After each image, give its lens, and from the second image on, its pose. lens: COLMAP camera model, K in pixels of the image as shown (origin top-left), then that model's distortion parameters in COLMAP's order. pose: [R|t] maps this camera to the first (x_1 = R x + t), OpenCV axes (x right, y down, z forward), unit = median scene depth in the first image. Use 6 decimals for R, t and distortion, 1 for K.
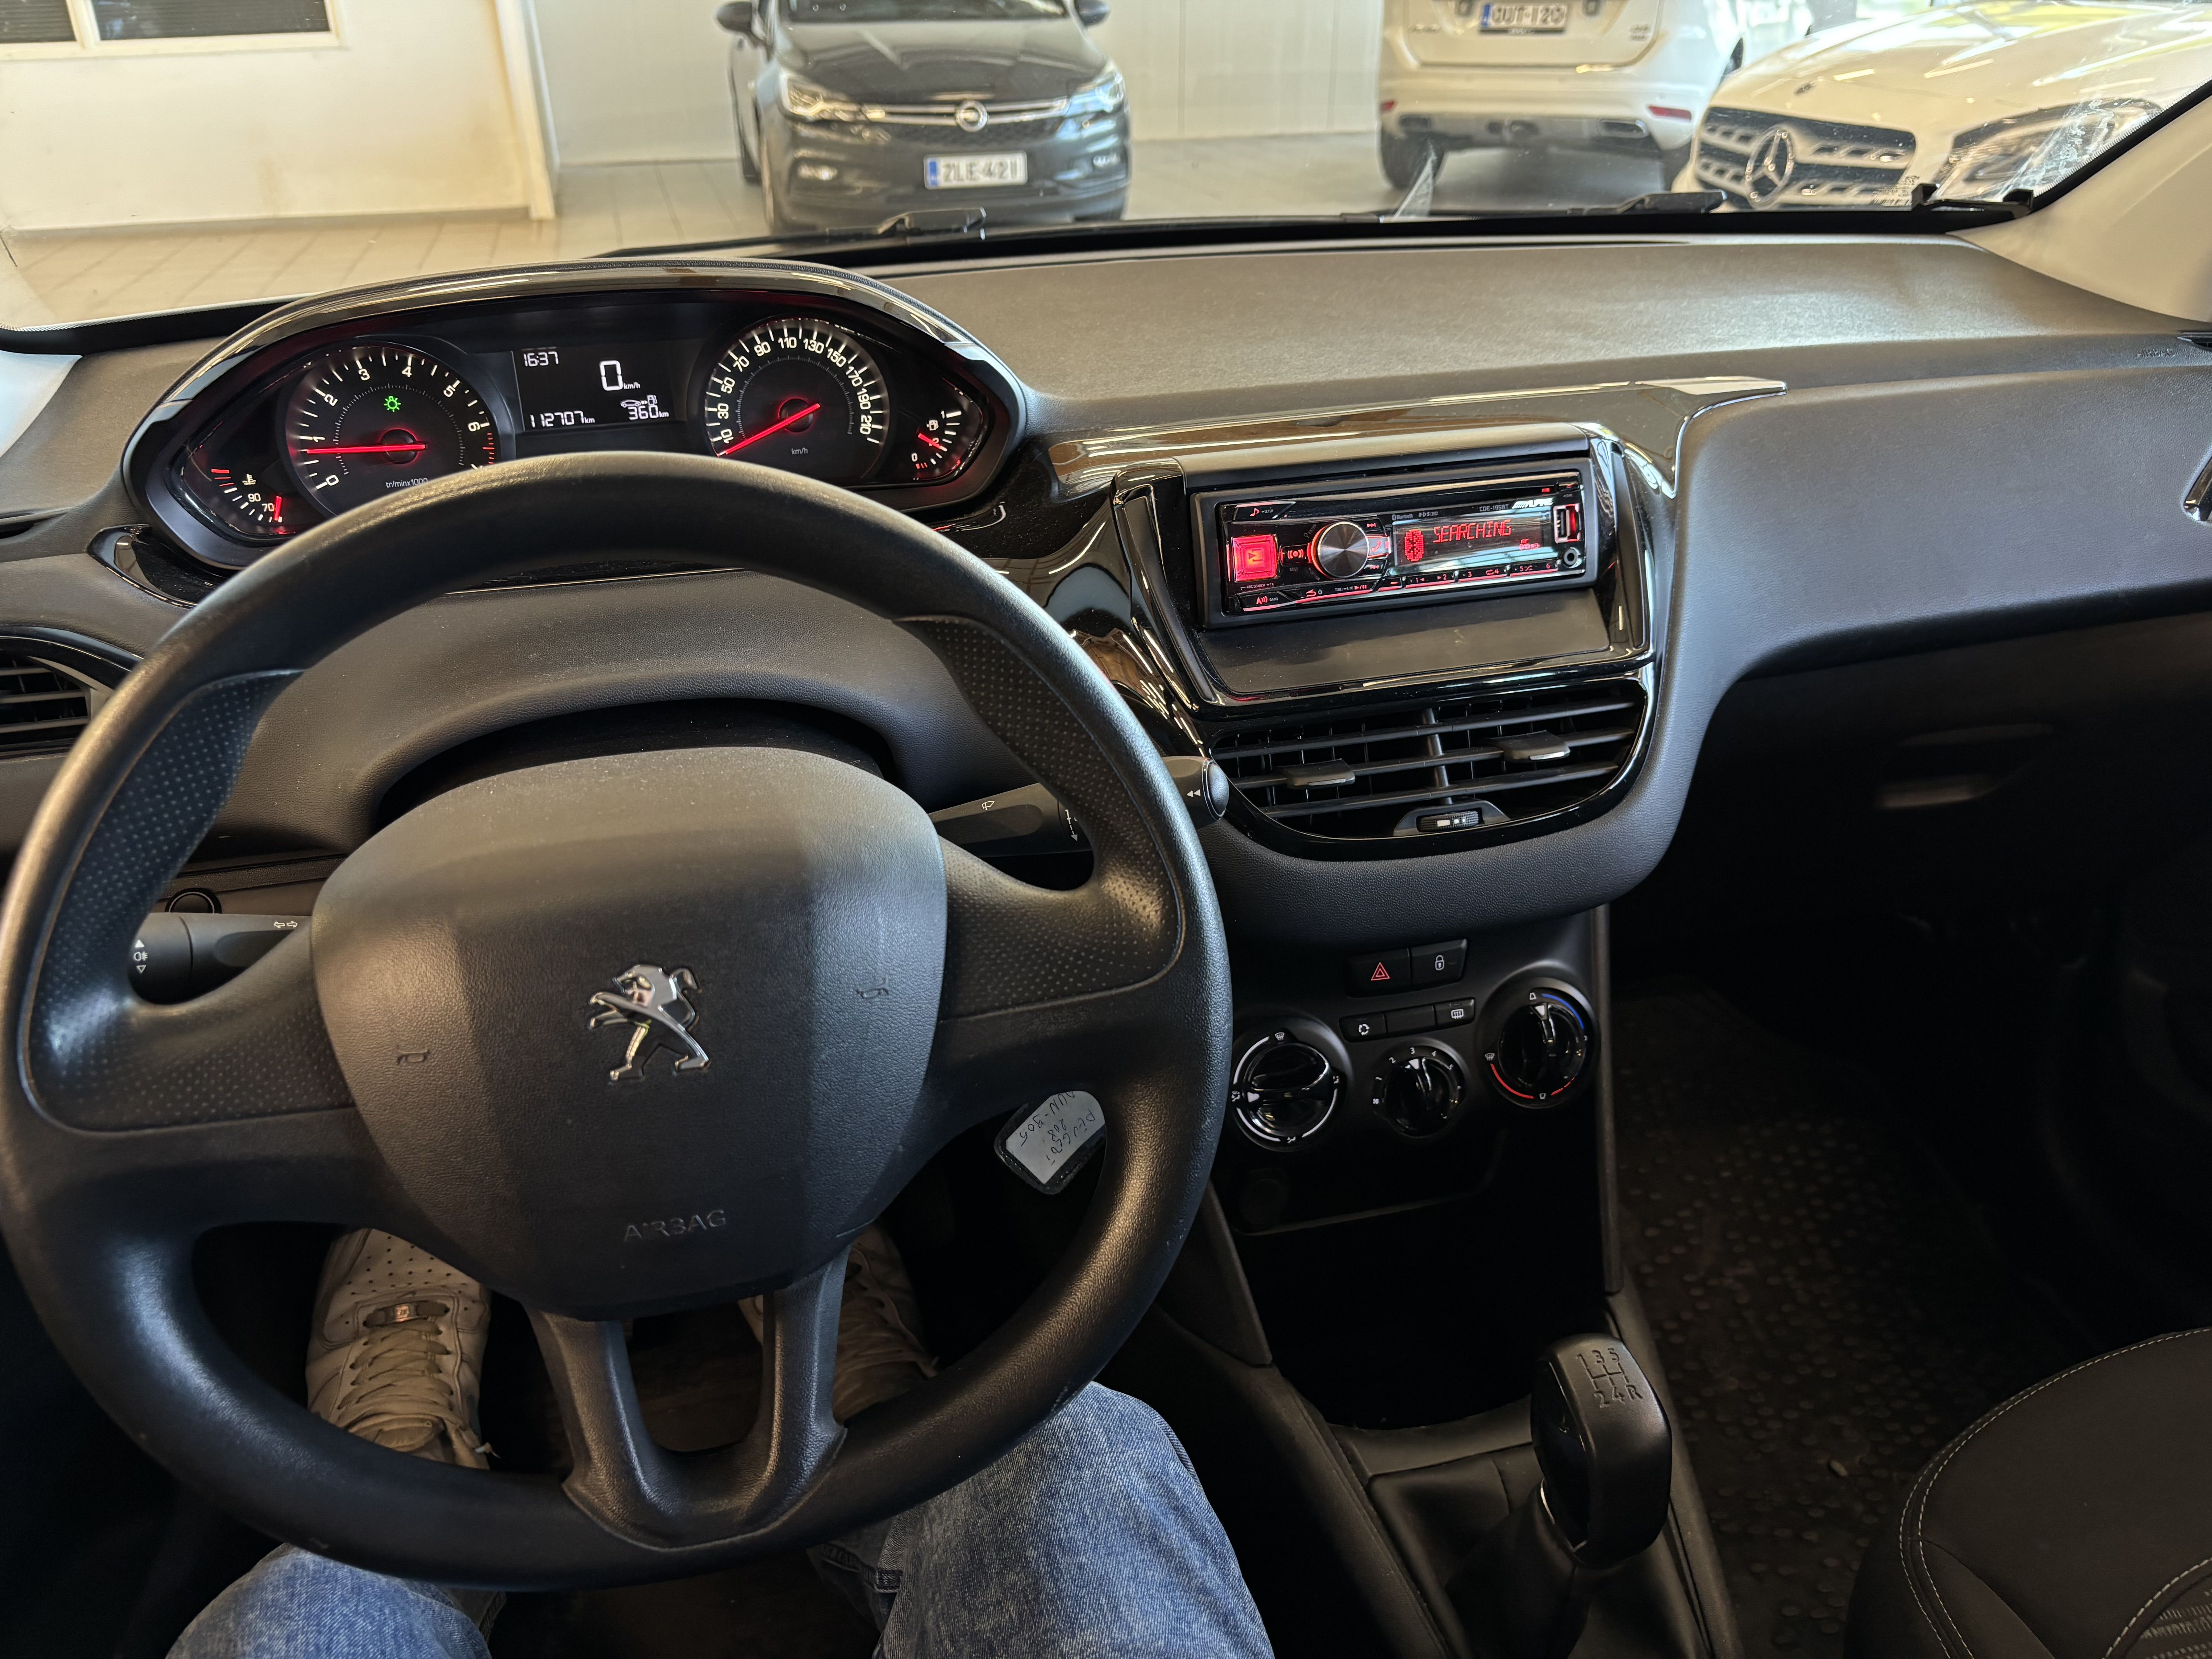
lens RADIAL K [[1776.2, 0, 1047.2], [0, 1776.2, 820.2], [0, 0, 1]] dist [0.005915, 0.009084]
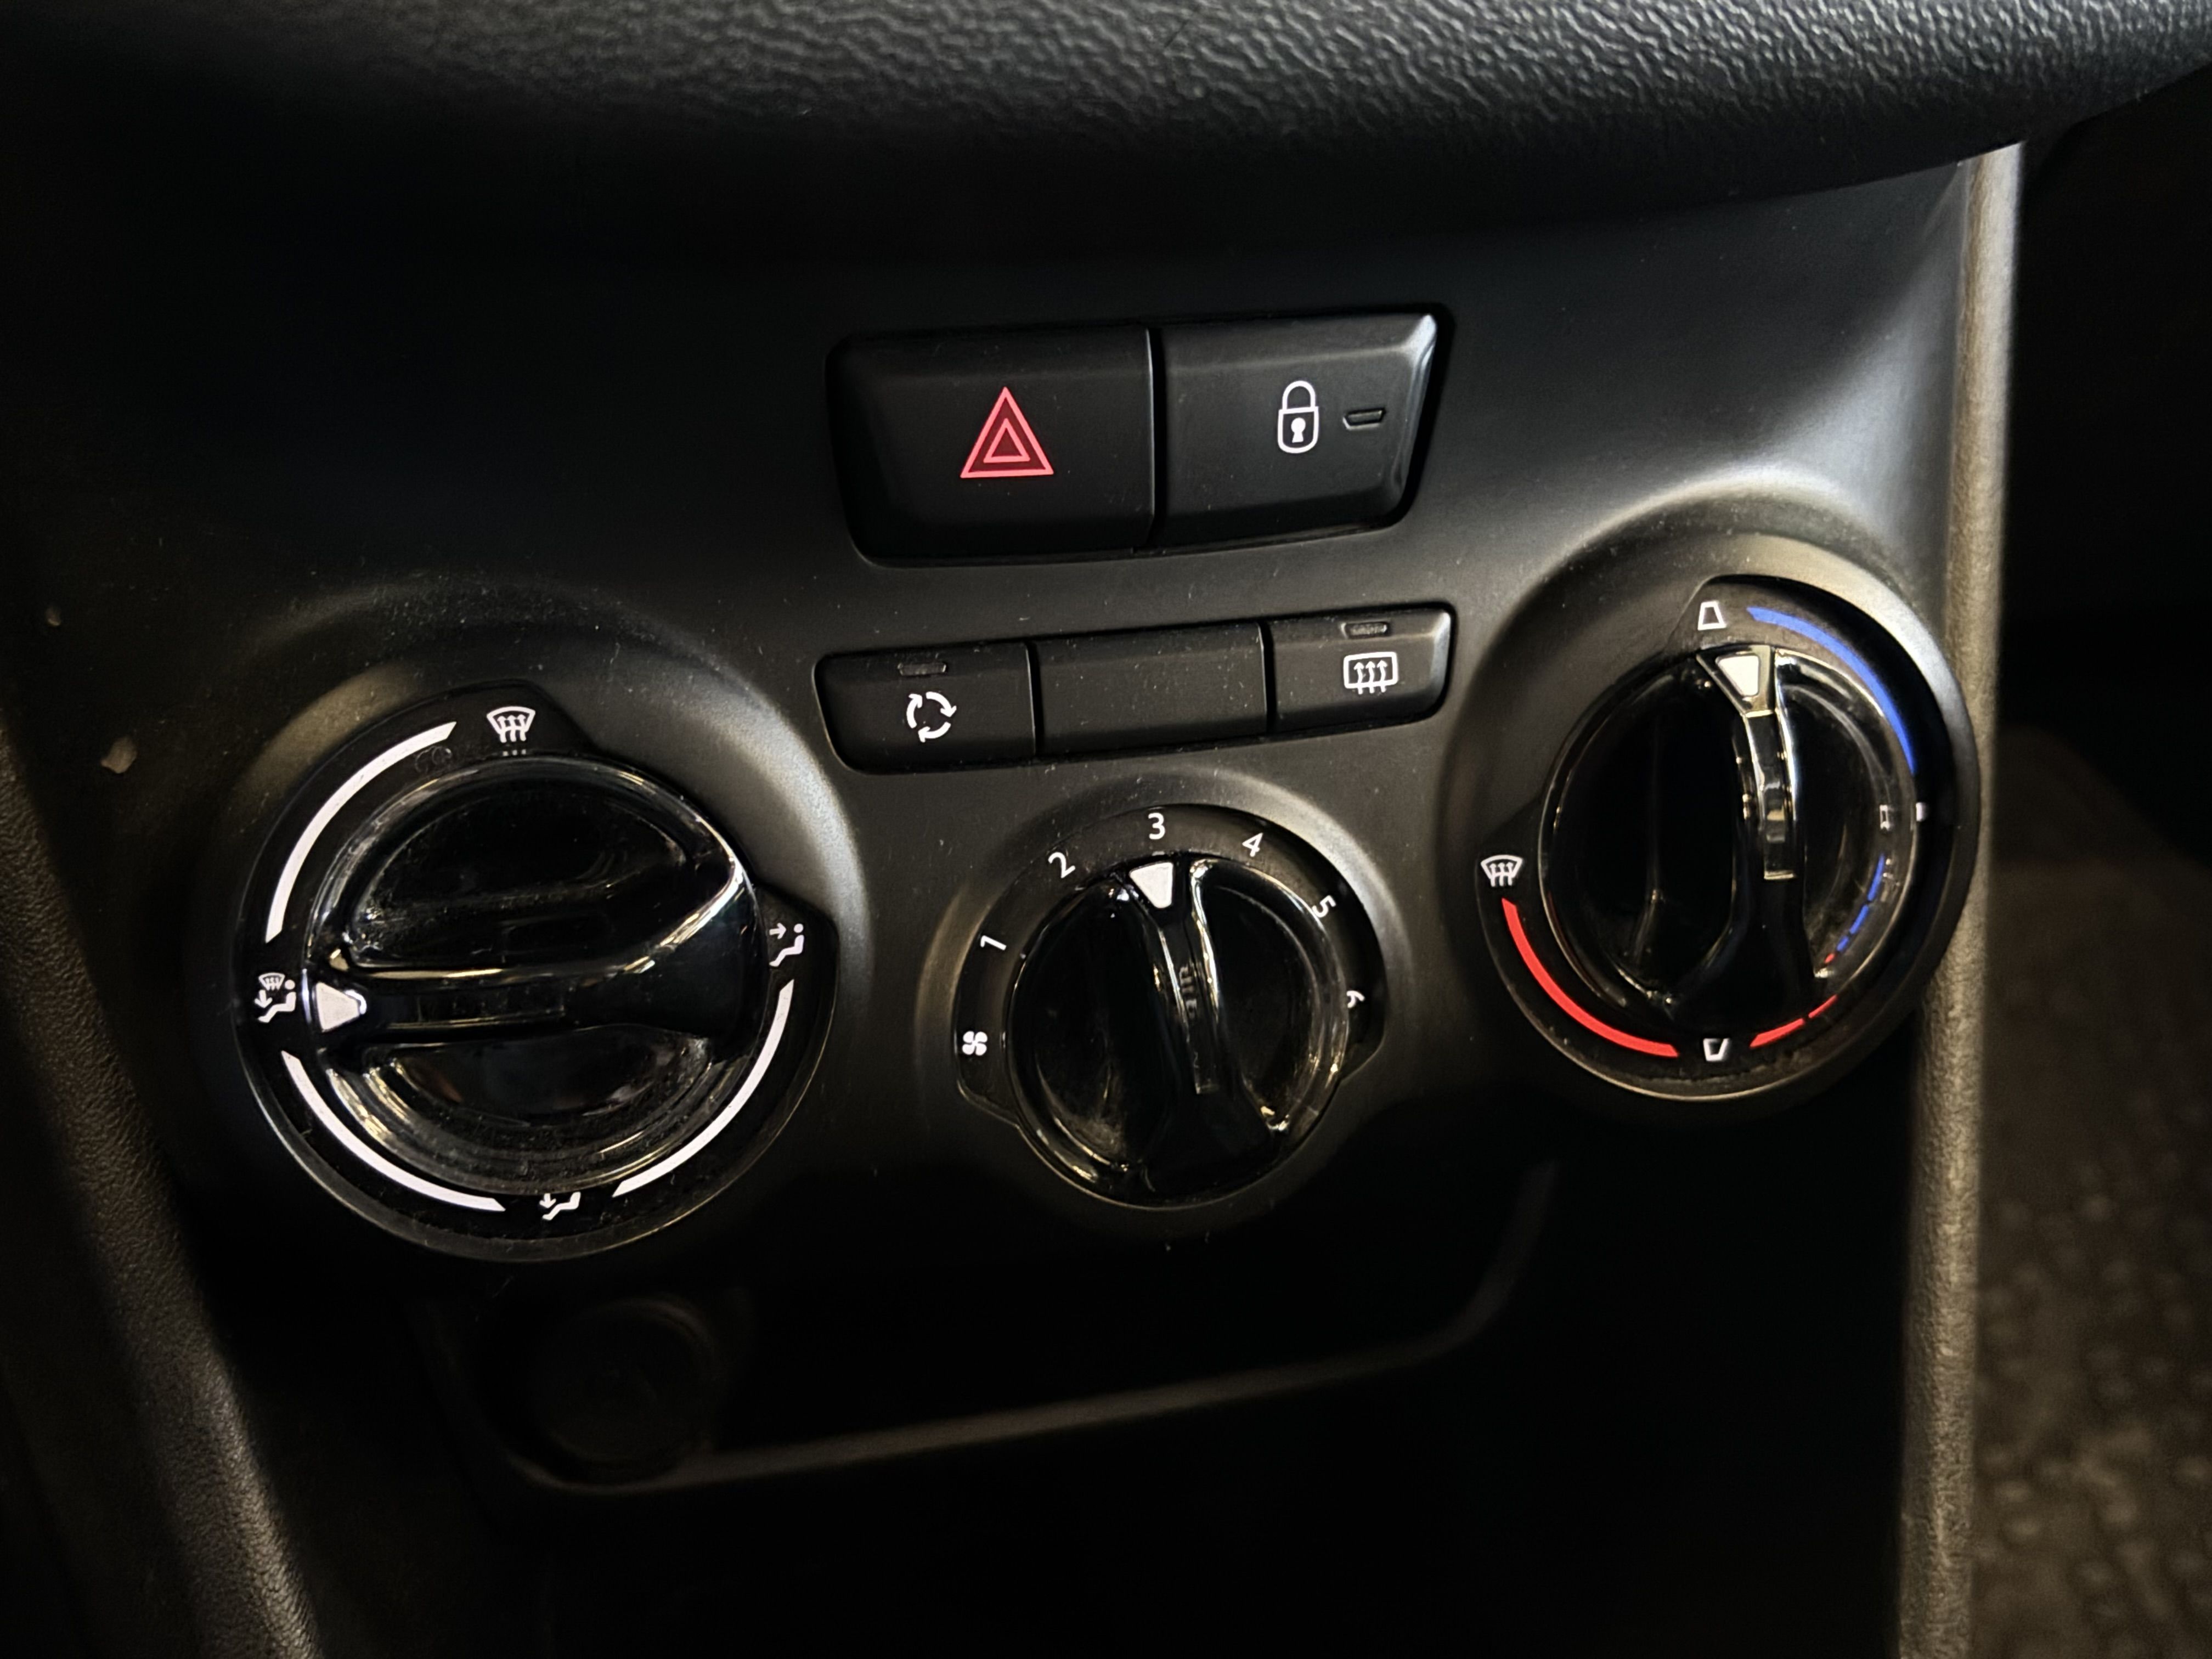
lens RADIAL K [[2372.0, 0, 1106.0], [0, 2372.0, 829.5], [0, 0, 1]] dist [-0.006215, -0.010114]
pose [[0.998017, 0.048835, 0.039715, 0.186755], [-0.052695, 0.993306, 0.102792, 0.099747], [-0.034429, -0.104681, 0.993910, 0.704038]]
